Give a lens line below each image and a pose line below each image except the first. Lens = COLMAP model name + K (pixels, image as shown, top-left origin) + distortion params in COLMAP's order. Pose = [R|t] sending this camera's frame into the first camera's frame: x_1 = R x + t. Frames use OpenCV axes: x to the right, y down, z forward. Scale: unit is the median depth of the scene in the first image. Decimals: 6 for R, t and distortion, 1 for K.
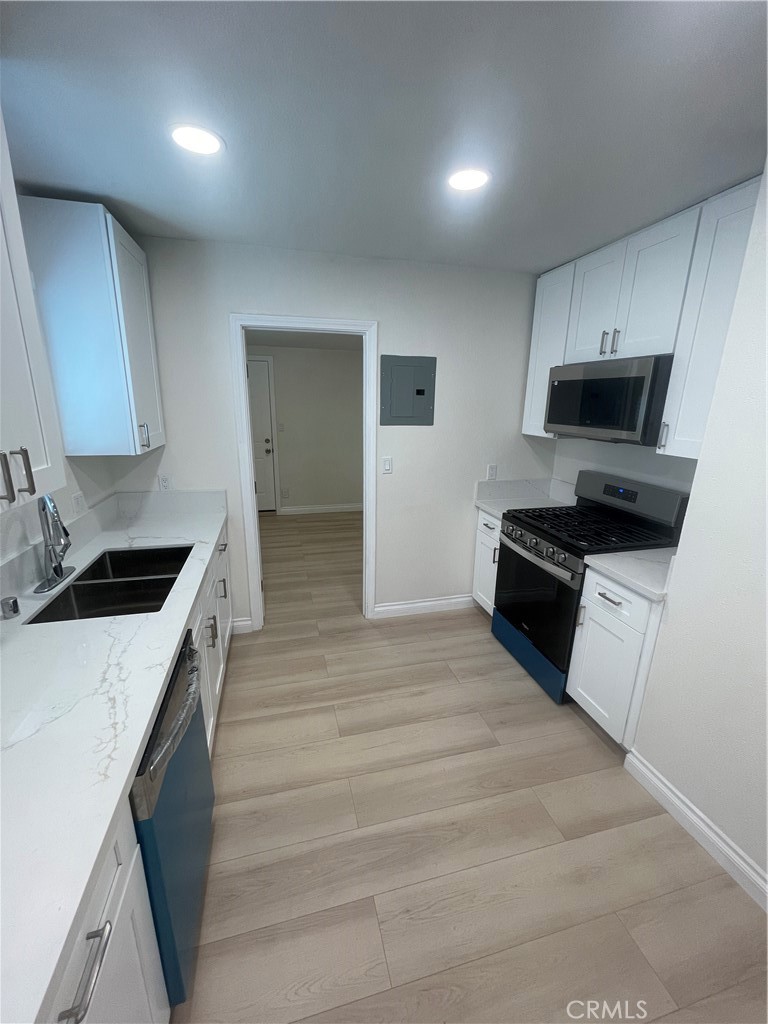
lens RADIAL K [[413.1, 0, 380.7], [0, 413.1, 511.2], [0, 0, 1]] dist [-0.001621, -0.000333]
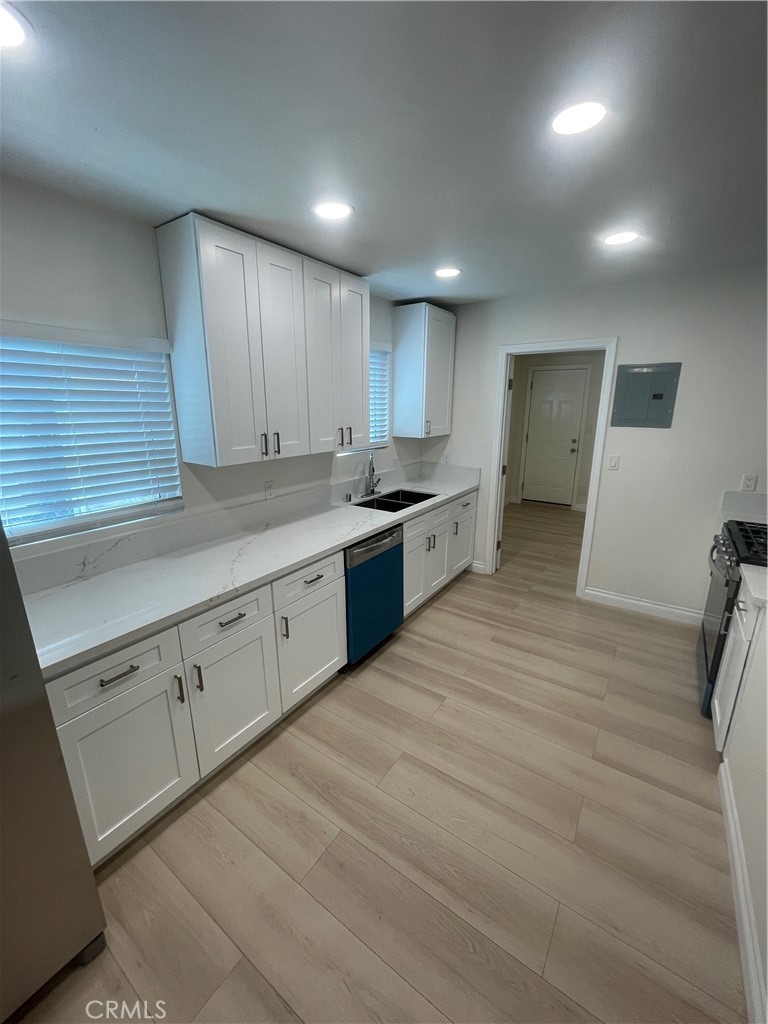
lens RADIAL K [[413.1, 0, 380.7], [0, 413.1, 511.2], [0, 0, 1]] dist [-0.001621, -0.000333]
pose [[0.658969, 0.177637, -0.730893, 0.488167], [-0.182358, 0.980453, 0.073878, 0.054718], [0.729730, 0.084601, 0.678481, -0.226414]]
